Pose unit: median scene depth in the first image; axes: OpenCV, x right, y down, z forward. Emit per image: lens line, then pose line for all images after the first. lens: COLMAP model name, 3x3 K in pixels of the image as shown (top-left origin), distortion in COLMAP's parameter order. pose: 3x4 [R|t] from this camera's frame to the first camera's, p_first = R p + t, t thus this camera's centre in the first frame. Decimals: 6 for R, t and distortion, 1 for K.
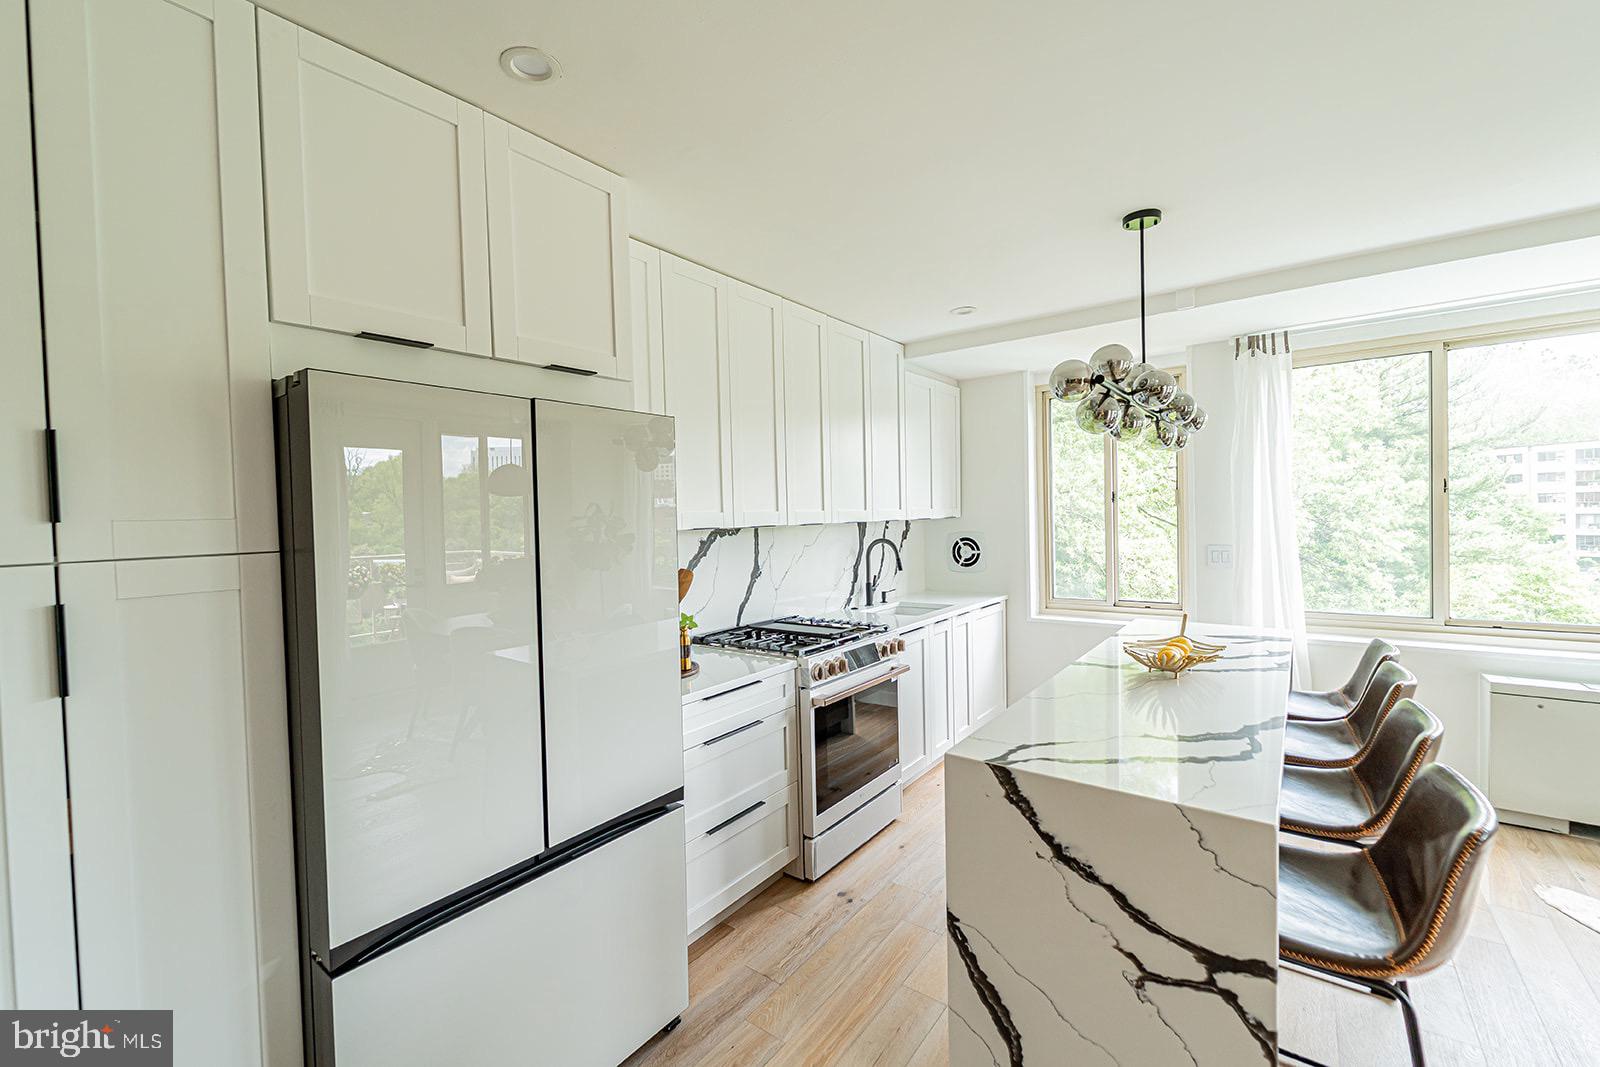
lens RADIAL K [[646.6, 0, 800.0], [0, 646.6, 533.5], [0, 0, 1]] dist [0.000239, -0.000079]
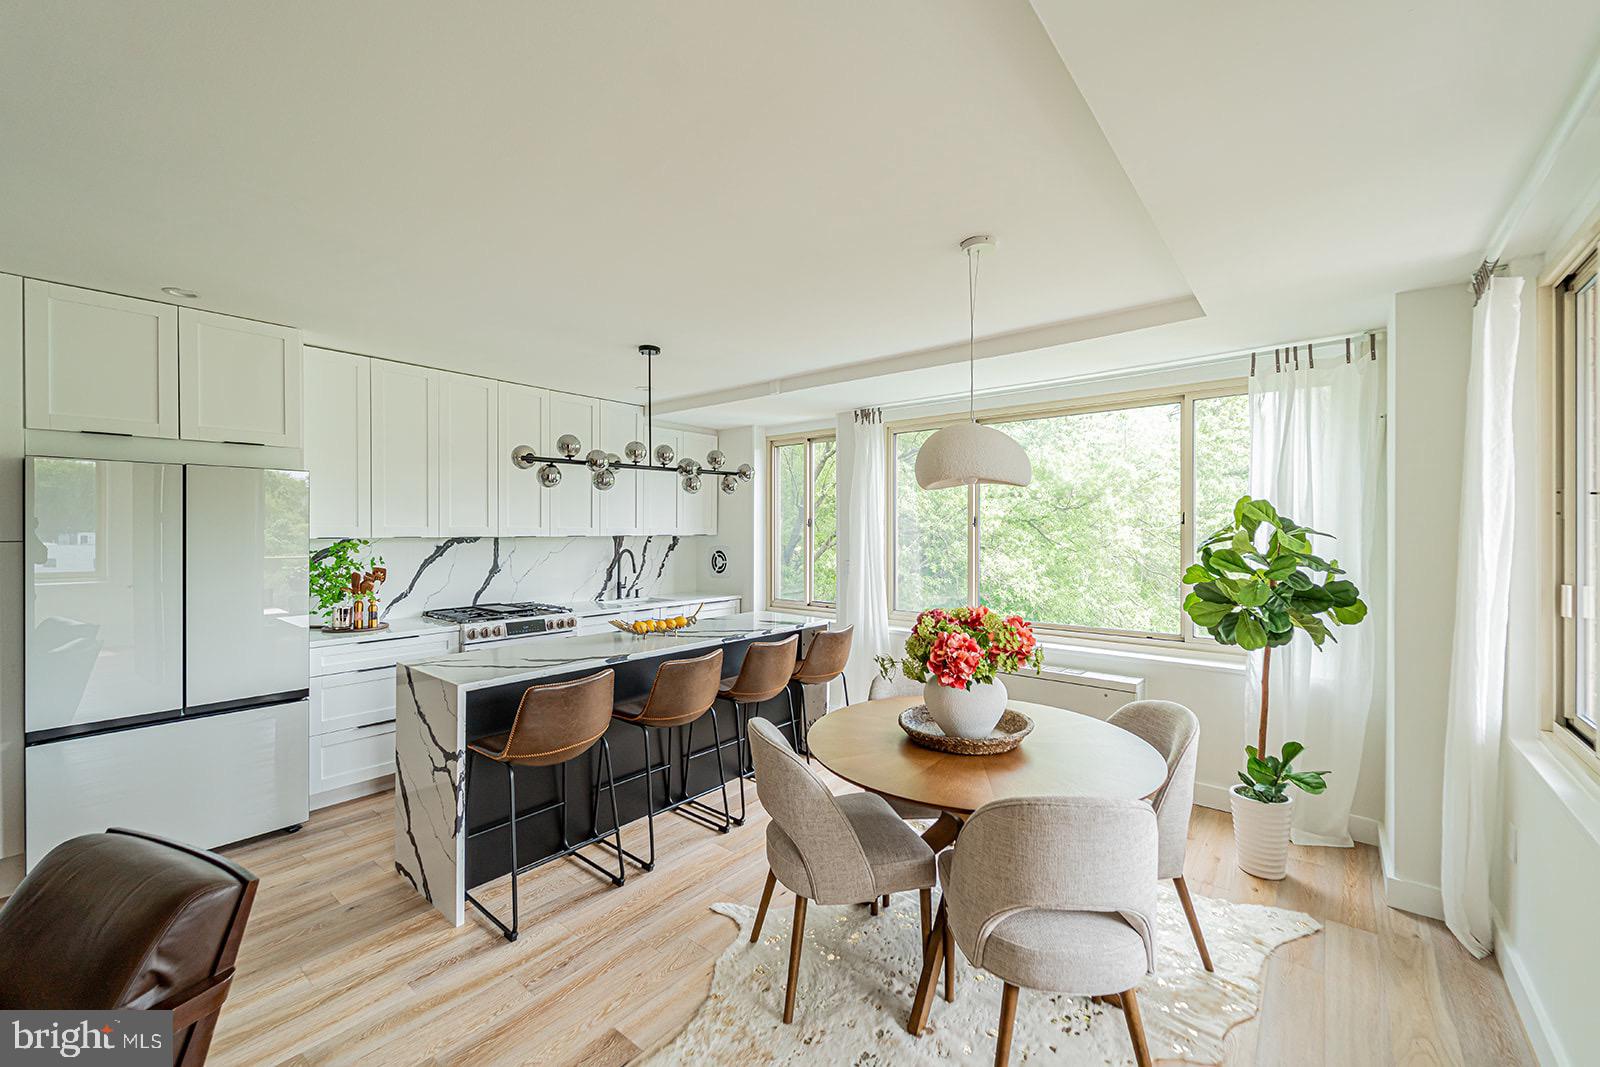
lens RADIAL K [[620.7, 0, 800.2], [0, 620.7, 528.4], [0, 0, 1]] dist [0.002070, 0.000062]
pose [[0.998877, 0.028877, -0.037569, 0.638232], [-0.029971, 0.999133, -0.028885, -0.010295], [0.036702, 0.029978, 0.998876, -0.328842]]
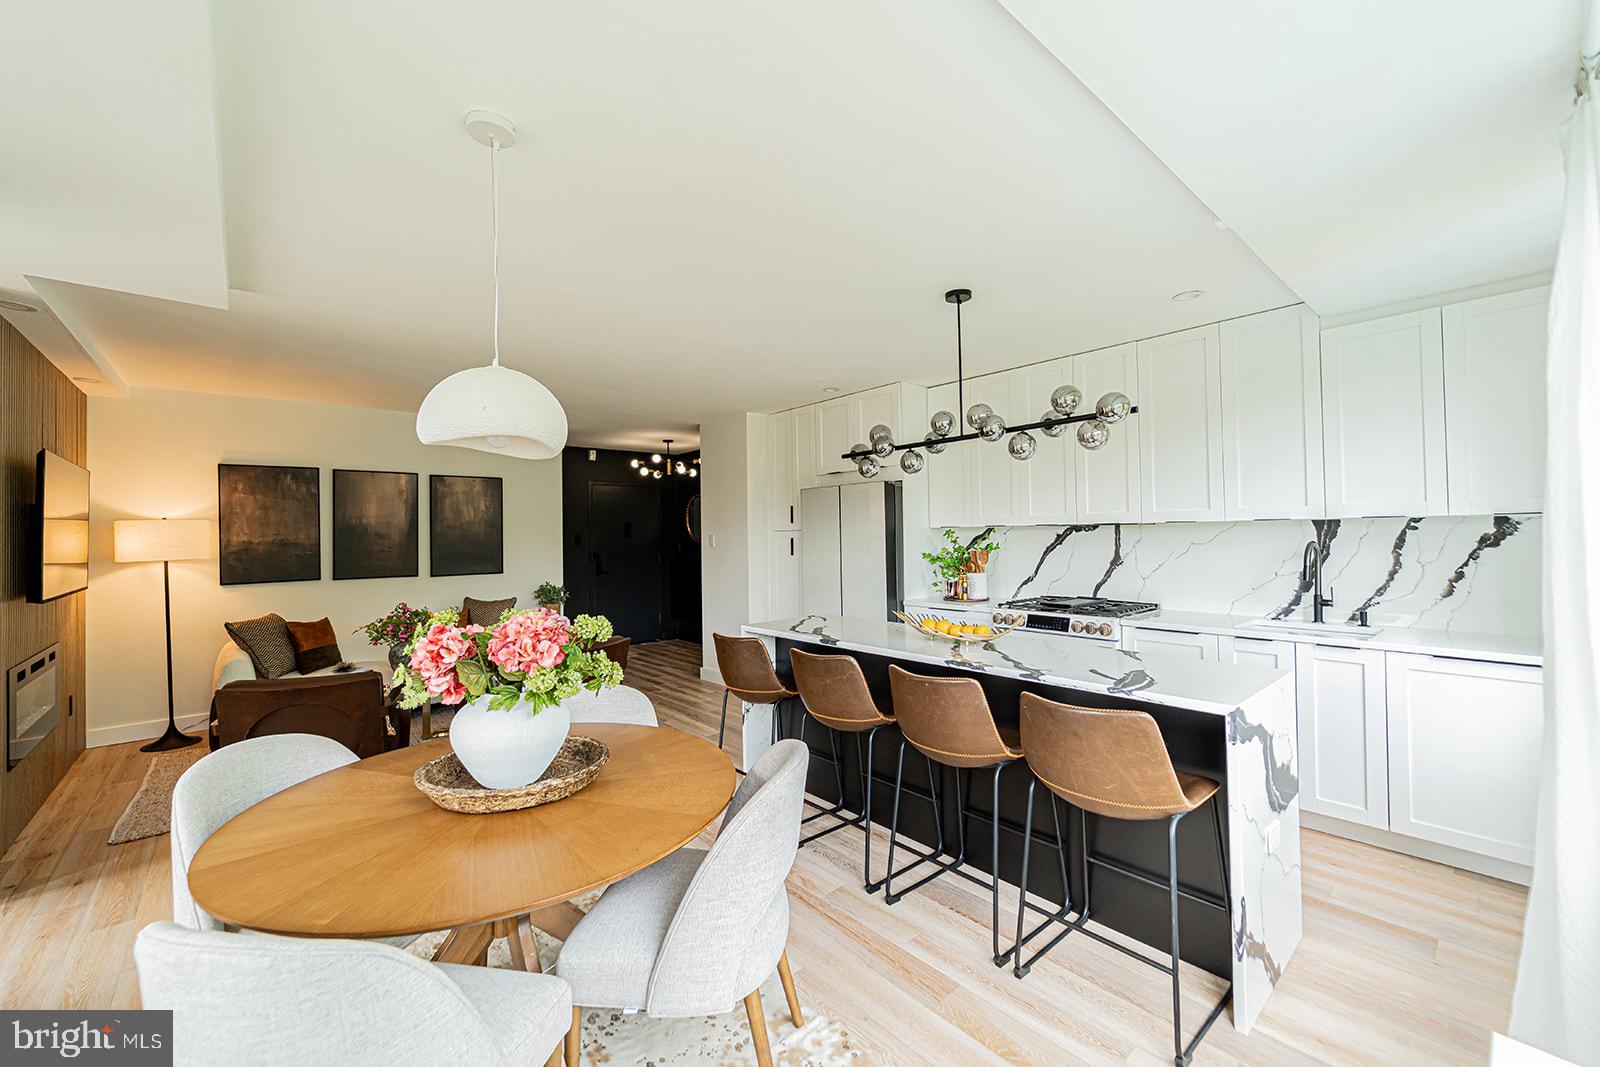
lens RADIAL K [[620.7, 0, 800.2], [0, 620.7, 528.4], [0, 0, 1]] dist [0.002070, 0.000062]
pose [[-0.179269, 0.019928, -0.983598, 1.213138], [-0.005505, 0.999759, 0.021259, -0.025351], [0.983785, 0.009226, -0.179117, 0.602461]]
